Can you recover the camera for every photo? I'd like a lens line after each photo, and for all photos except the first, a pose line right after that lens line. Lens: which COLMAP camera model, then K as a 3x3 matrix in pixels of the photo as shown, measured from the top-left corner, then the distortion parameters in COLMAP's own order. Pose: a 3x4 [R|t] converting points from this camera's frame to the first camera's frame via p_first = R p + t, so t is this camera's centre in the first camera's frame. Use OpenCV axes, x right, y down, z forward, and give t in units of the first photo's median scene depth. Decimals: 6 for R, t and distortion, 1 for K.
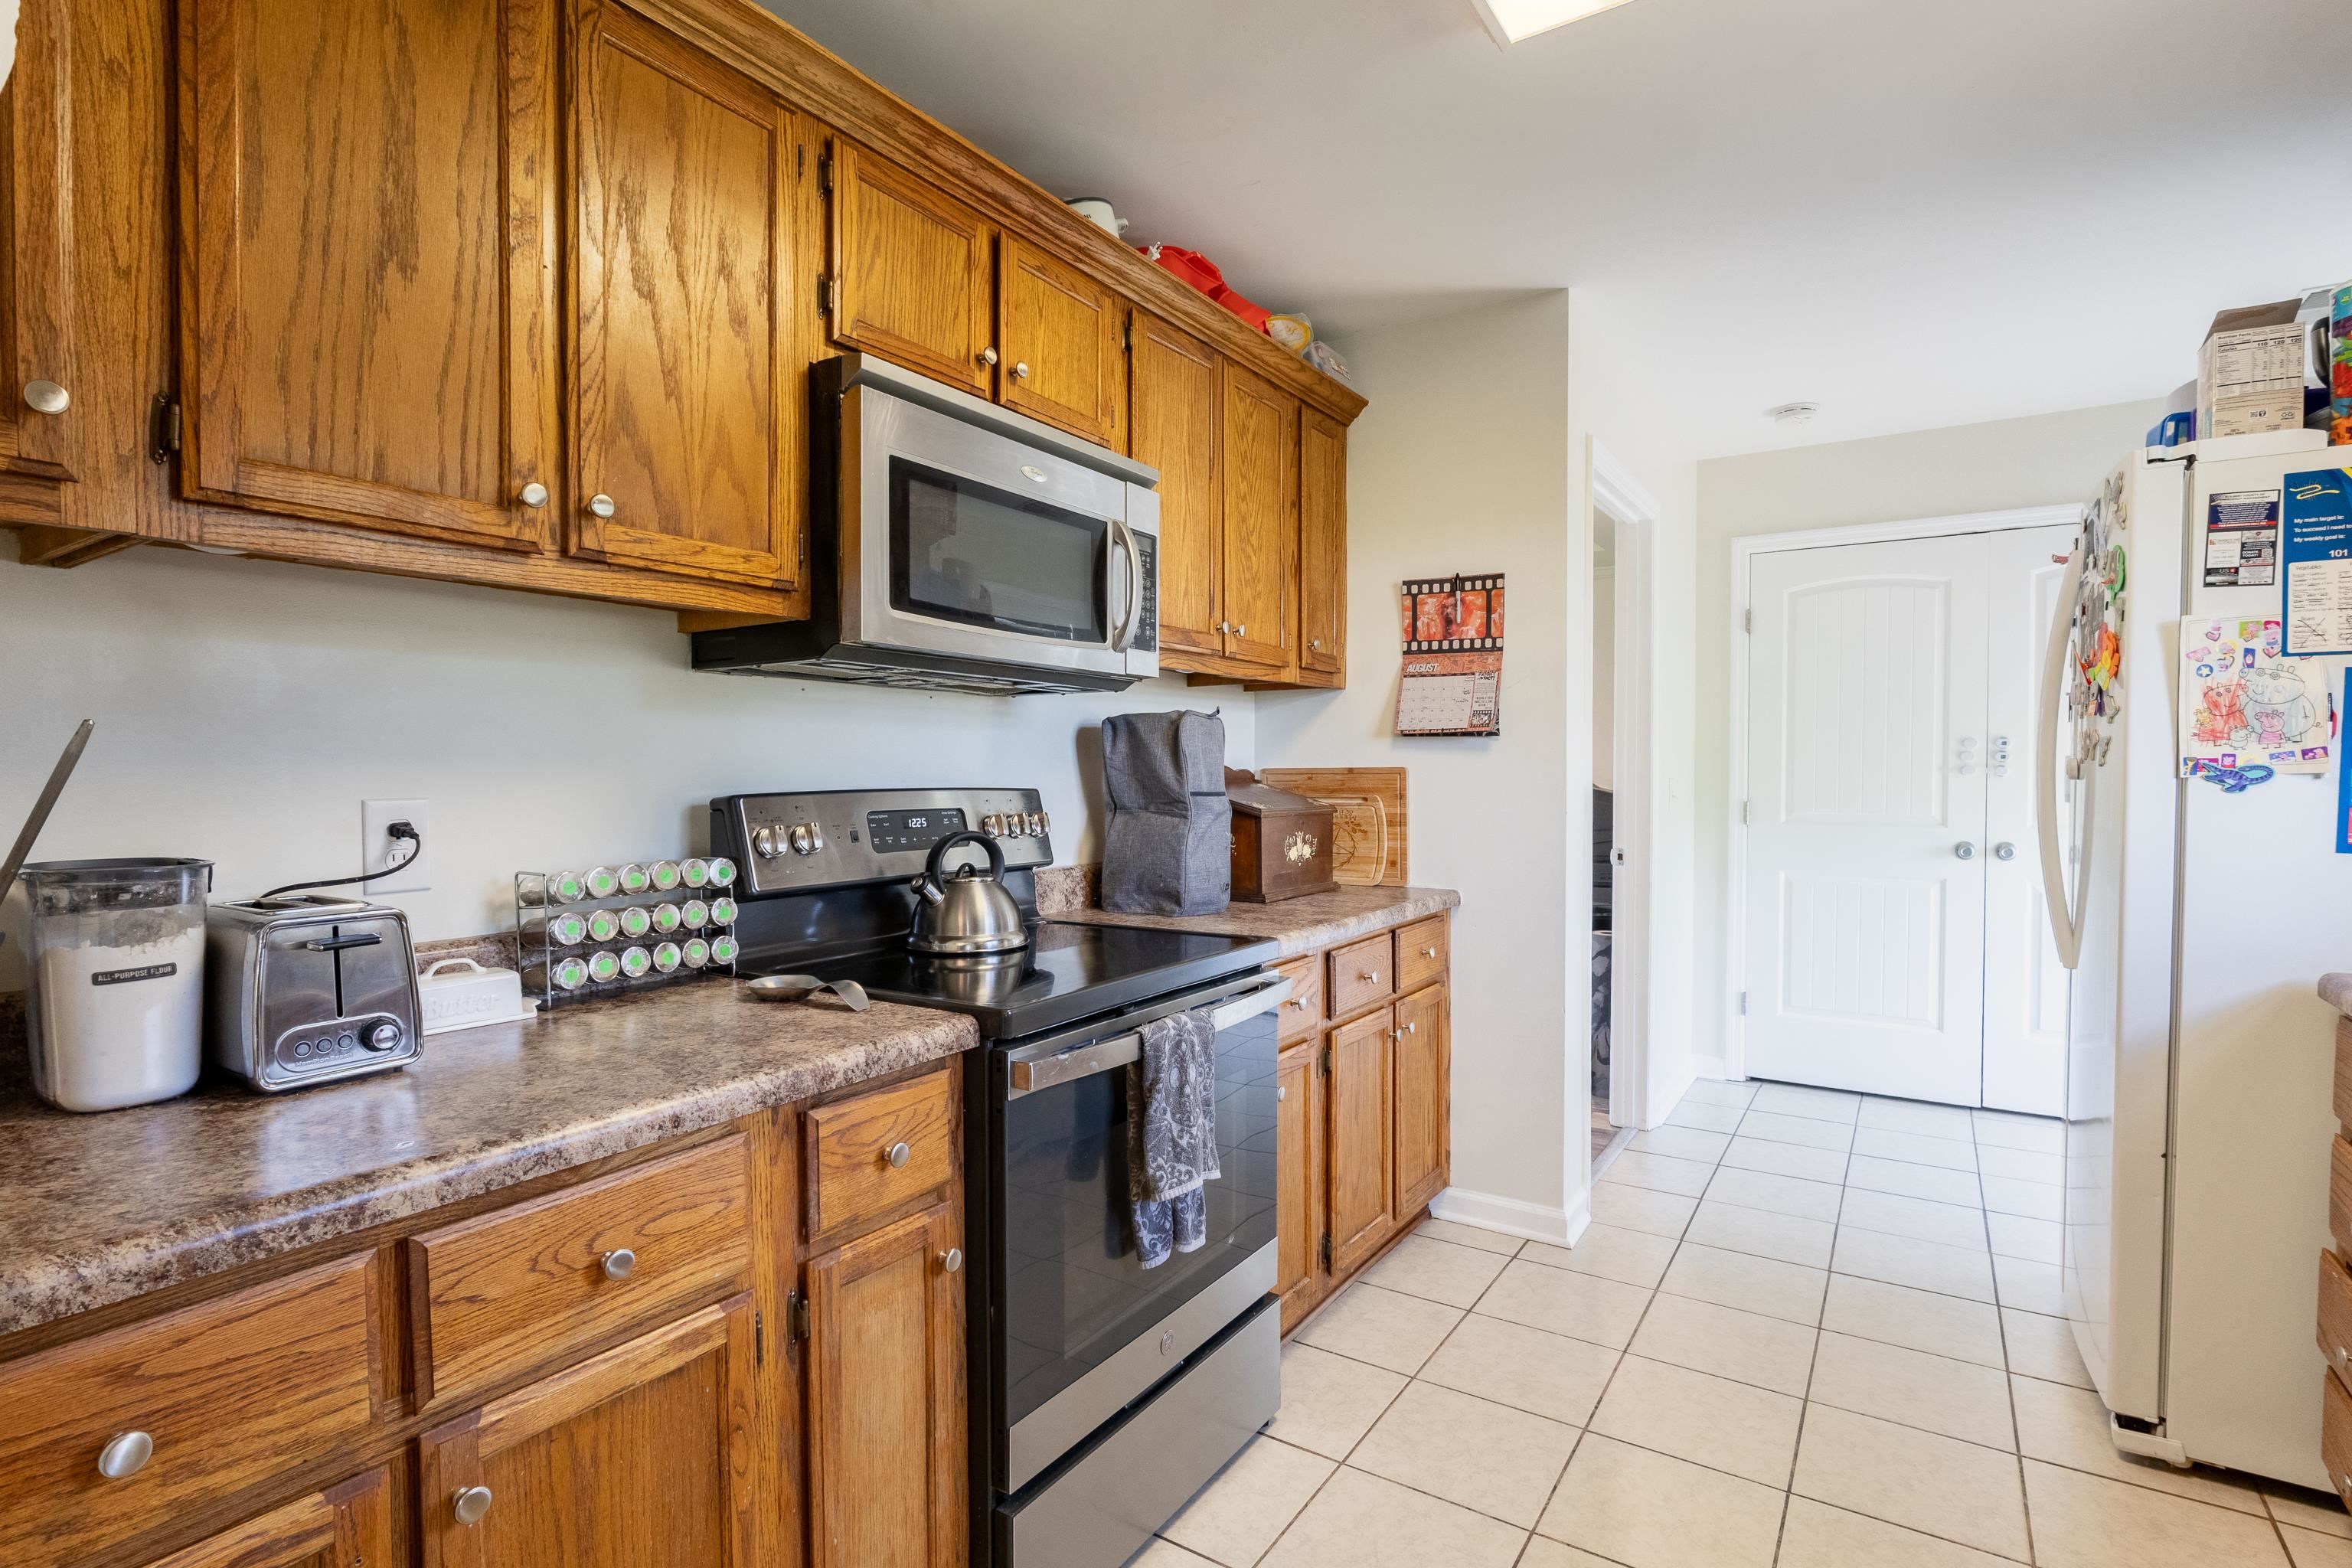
lens RADIAL K [[1128.4, 0, 1172.7], [0, 1128.4, 786.5], [0, 0, 1]] dist [-0.013820, 0.002129]
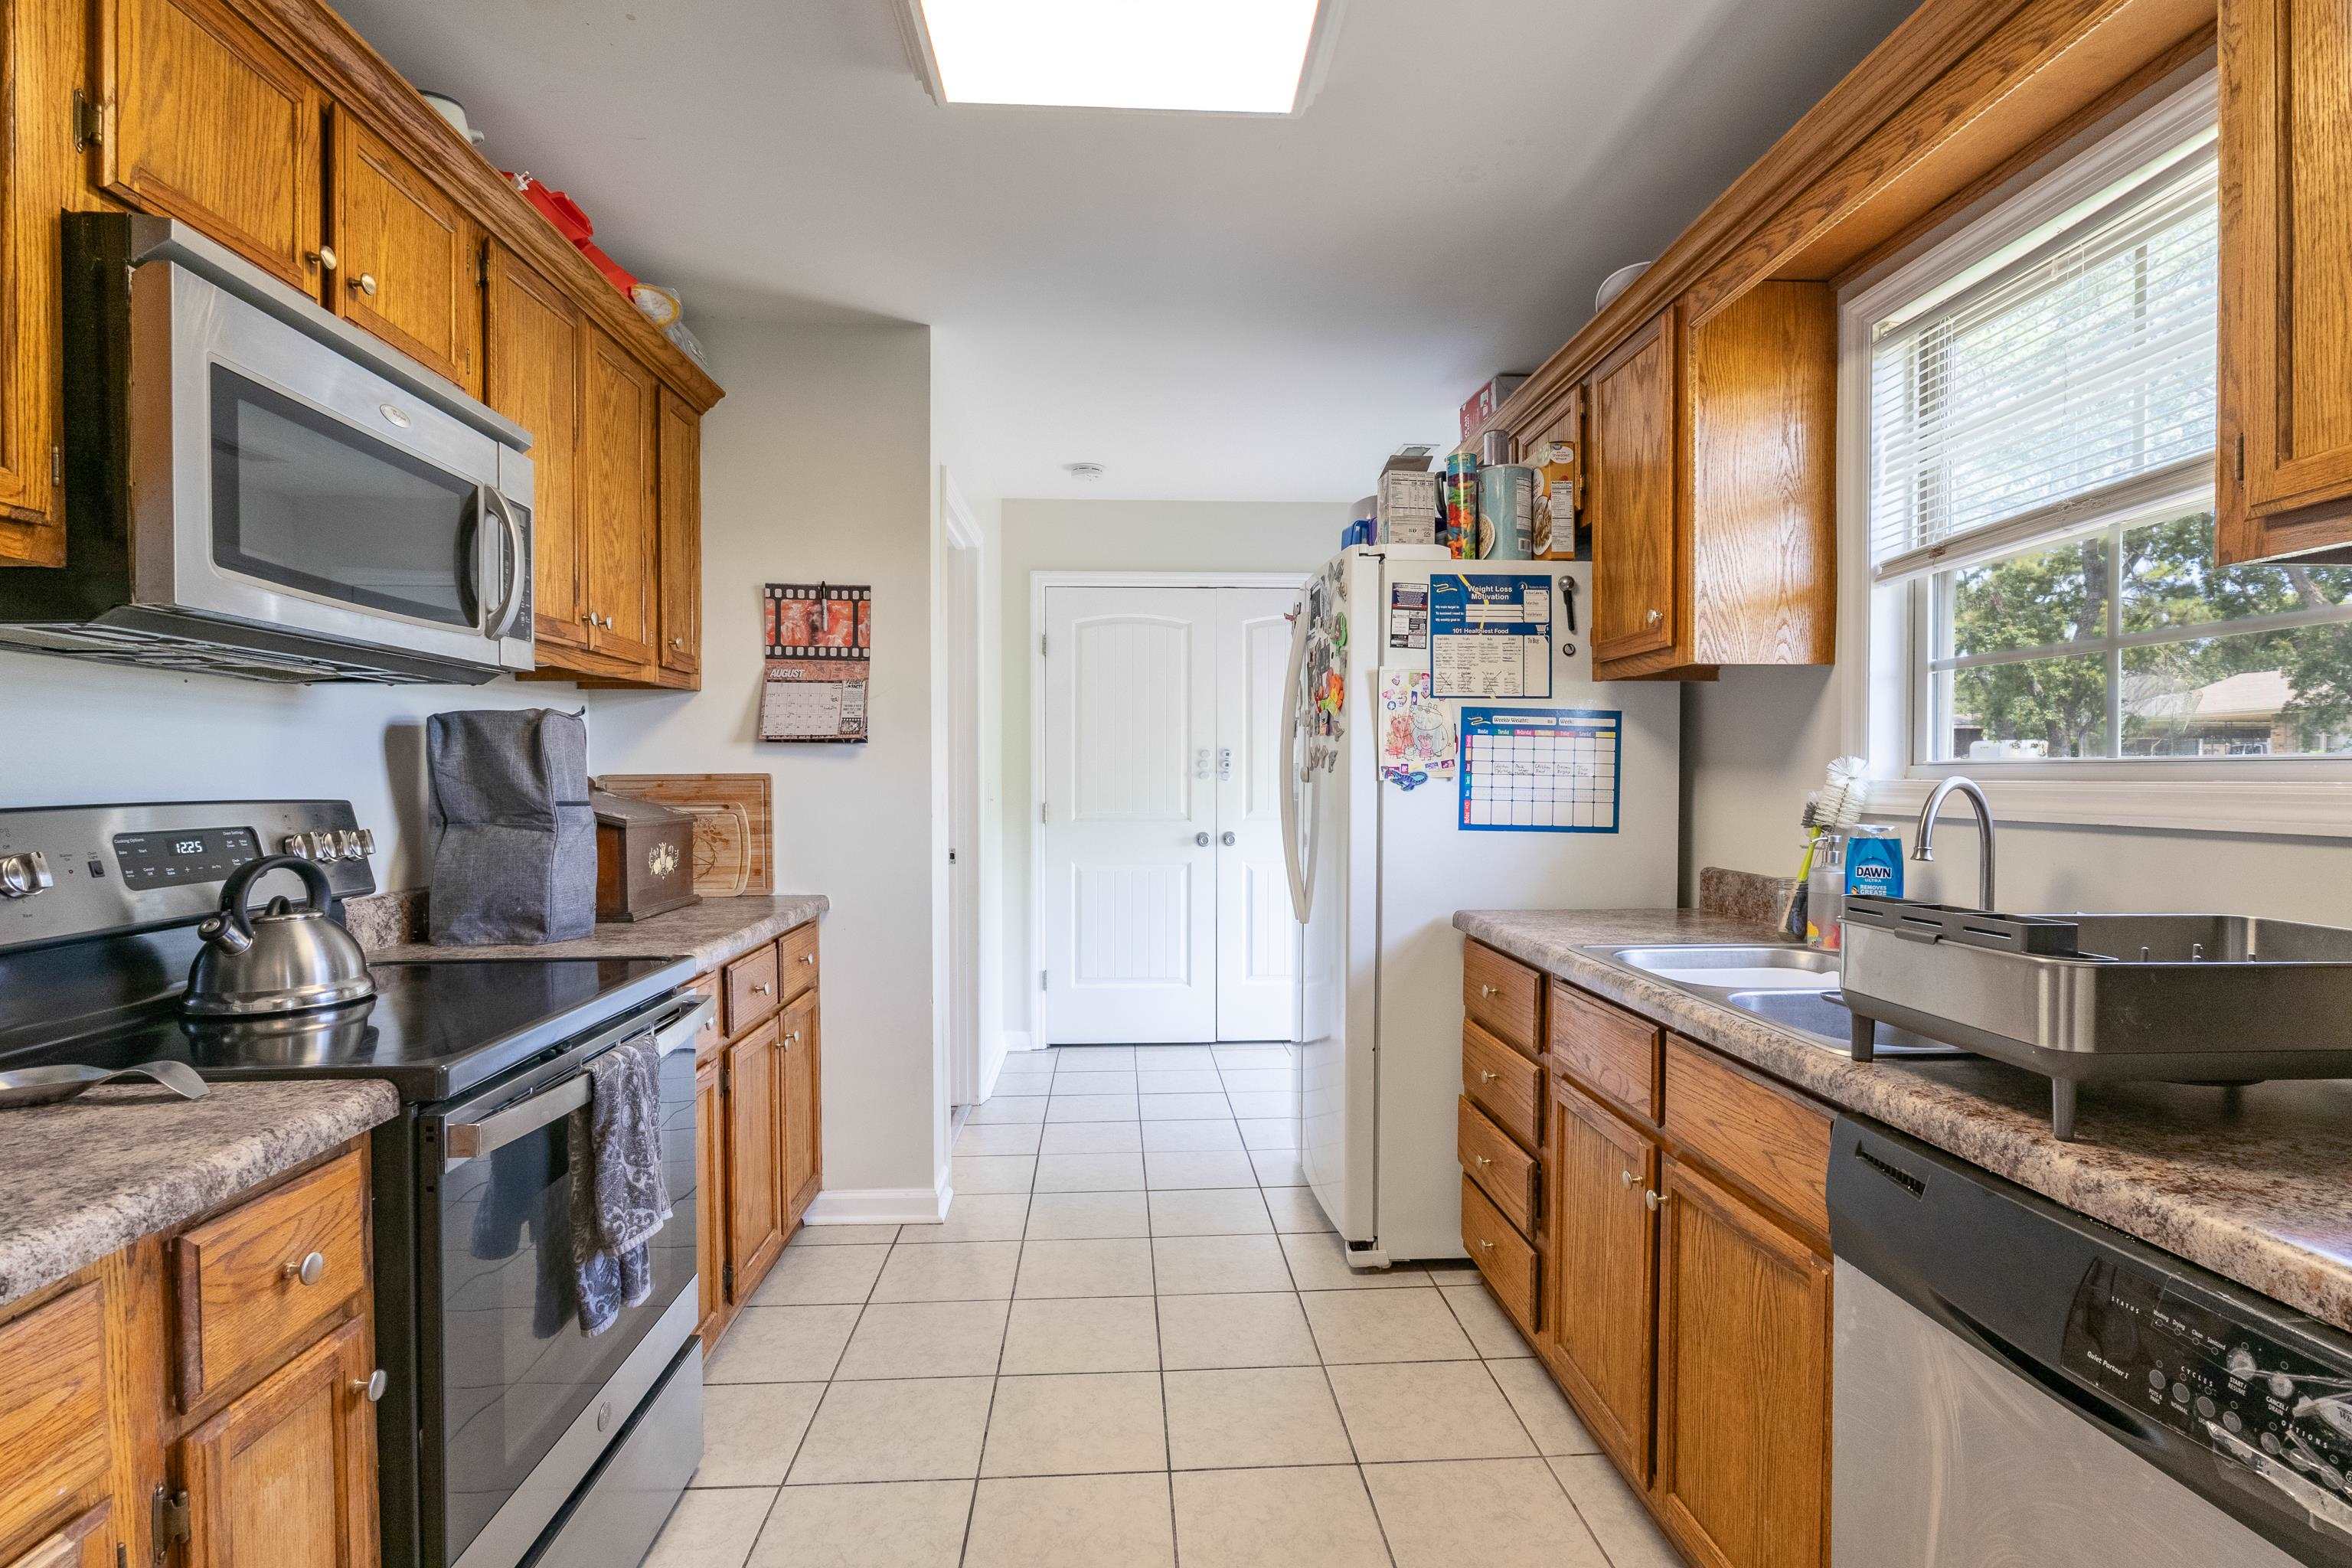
lens RADIAL K [[1128.4, 0, 1165.8], [0, 1128.4, 787.1], [0, 0, 1]] dist [-0.013820, 0.002129]
pose [[0.803238, -0.007413, 0.595613, -0.153339], [0.010481, 0.999944, -0.001689, -0.000016], [-0.595566, 0.007600, 0.803270, 0.012290]]
